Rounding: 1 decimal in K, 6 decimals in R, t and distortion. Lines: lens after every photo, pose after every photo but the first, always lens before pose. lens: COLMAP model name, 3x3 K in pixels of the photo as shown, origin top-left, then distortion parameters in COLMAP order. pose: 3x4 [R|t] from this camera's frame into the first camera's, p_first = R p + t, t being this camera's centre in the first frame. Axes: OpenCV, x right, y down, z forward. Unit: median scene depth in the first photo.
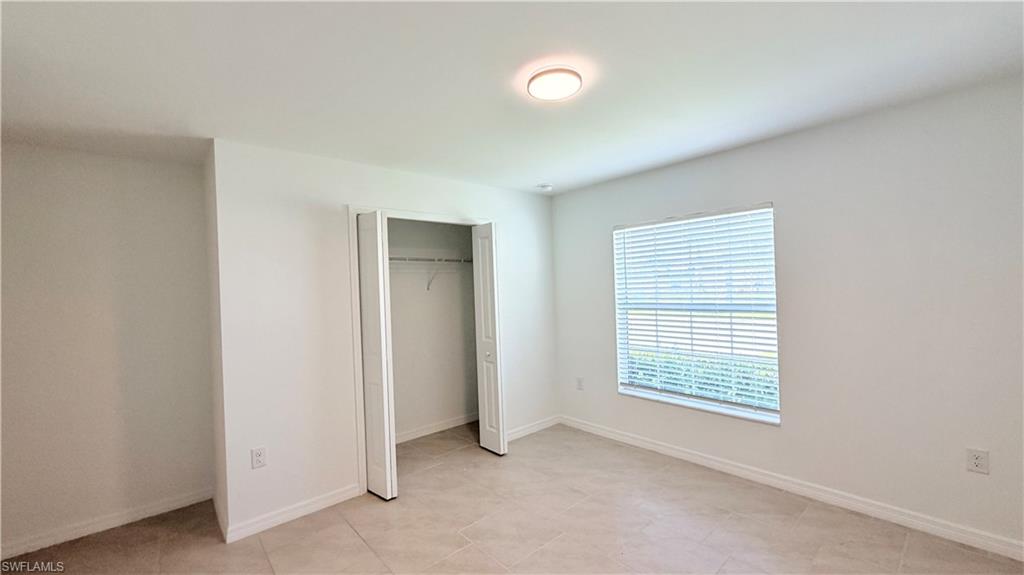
lens RADIAL K [[404.3, 0, 512.0], [0, 404.3, 287.5], [0, 0, 1]] dist [-0.002952, -0.000036]
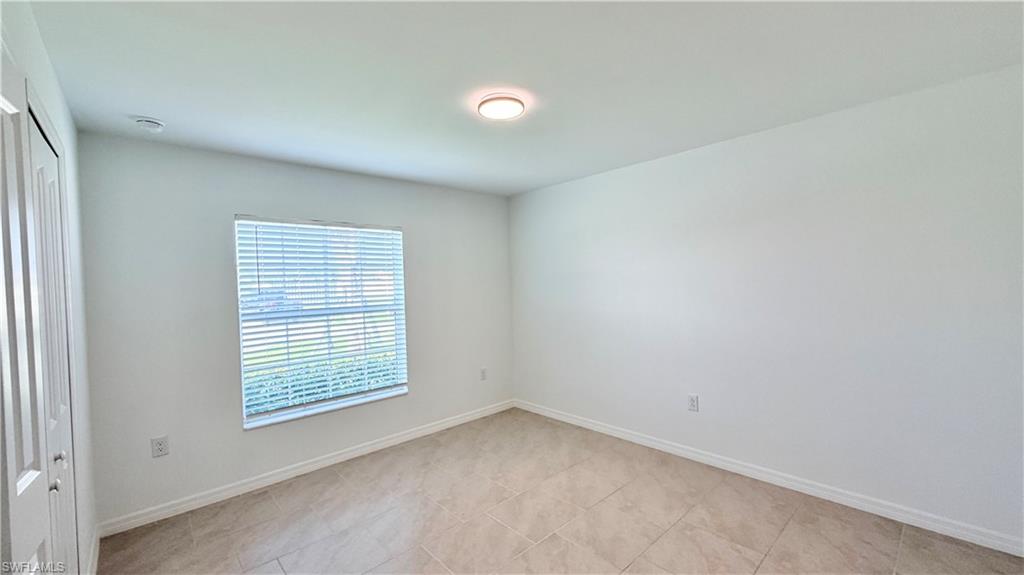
lens RADIAL K [[409.7, 0, 512.0], [0, 409.7, 287.5], [0, 0, 1]] dist [0.004366, 0.000274]
pose [[-0.024451, 0.004566, 0.999691, -0.616730], [0.011522, 0.999924, -0.004286, -0.004633], [-0.999635, 0.011413, -0.024501, 0.577122]]
